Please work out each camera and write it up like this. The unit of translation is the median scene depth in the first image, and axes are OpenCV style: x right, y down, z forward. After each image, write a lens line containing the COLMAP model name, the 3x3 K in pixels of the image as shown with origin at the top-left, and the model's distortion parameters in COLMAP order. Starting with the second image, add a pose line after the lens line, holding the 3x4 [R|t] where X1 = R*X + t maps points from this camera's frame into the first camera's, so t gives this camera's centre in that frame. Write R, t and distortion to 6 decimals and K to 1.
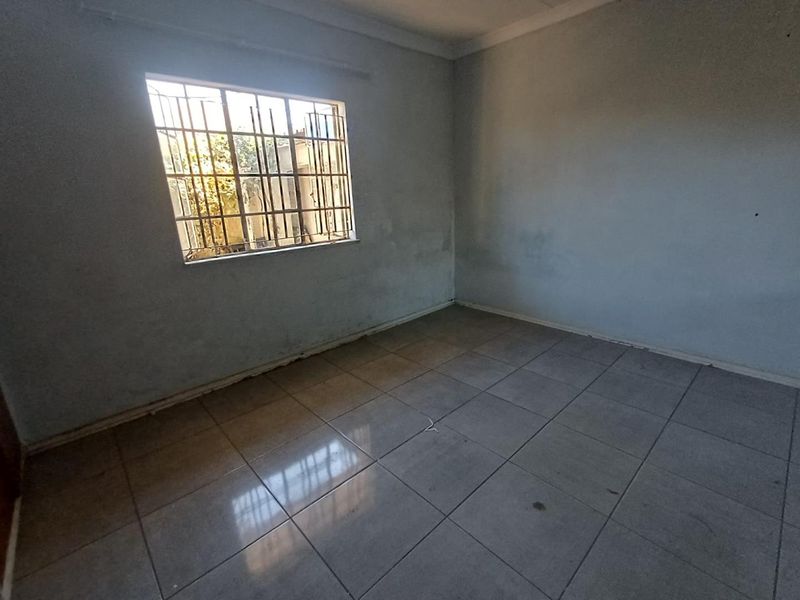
lens RADIAL K [[367.6, 0, 406.9], [0, 367.6, 294.4], [0, 0, 1]] dist [0.016706, 0.001072]
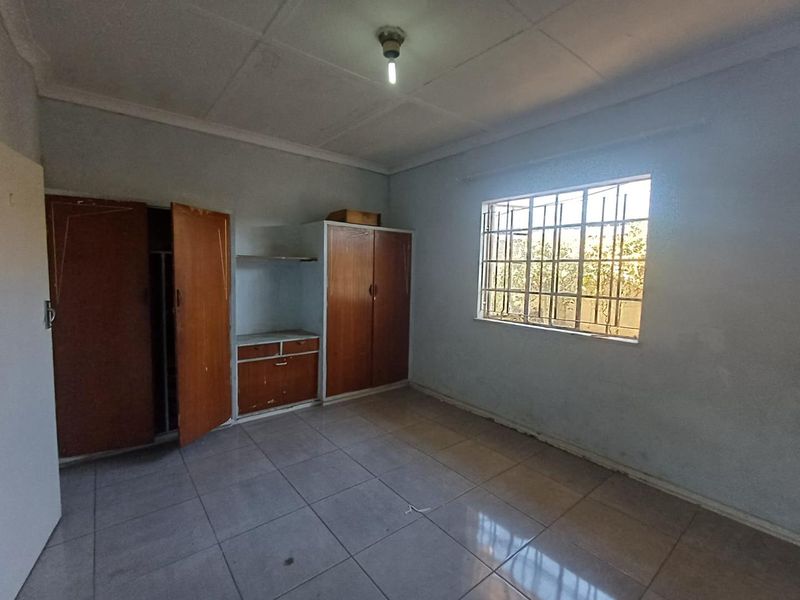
lens RADIAL K [[367.6, 0, 404.6], [0, 367.6, 300.4], [0, 0, 1]] dist [0.016706, 0.001072]
pose [[-0.072477, 0.113472, -0.990894, 0.694776], [-0.295495, 0.946459, 0.129997, -0.203743], [0.952591, 0.302226, -0.035066, 0.595519]]
